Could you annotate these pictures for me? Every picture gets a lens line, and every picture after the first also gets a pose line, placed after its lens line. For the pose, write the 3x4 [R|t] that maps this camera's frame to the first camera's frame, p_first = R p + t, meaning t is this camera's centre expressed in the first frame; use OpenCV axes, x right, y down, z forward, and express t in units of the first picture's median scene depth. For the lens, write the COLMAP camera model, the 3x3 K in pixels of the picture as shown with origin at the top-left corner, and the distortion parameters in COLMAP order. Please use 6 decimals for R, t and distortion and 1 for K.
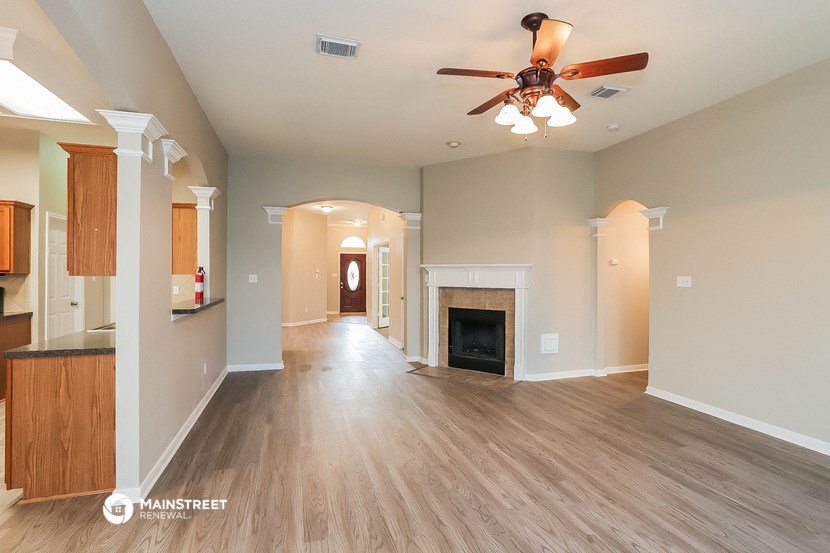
lens RADIAL K [[411.4, 0, 414.0], [0, 411.4, 271.7], [0, 0, 1]] dist [-0.004703, 0.003783]
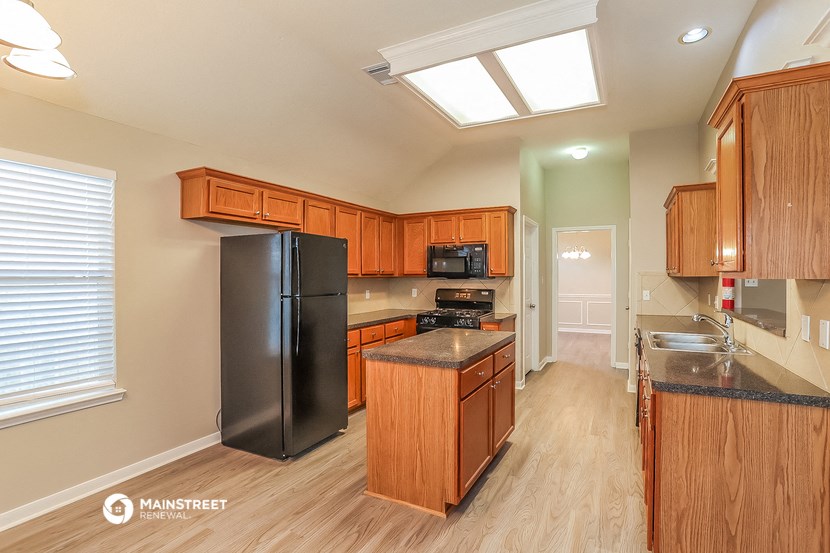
lens RADIAL K [[411.4, 0, 413.4], [0, 411.4, 279.5], [0, 0, 1]] dist [-0.004703, 0.003783]
pose [[0.725884, -0.002059, -0.687814, -0.752917], [0.012063, 0.999880, 0.009739, -0.001988], [0.687711, -0.015367, 0.725822, 0.148046]]
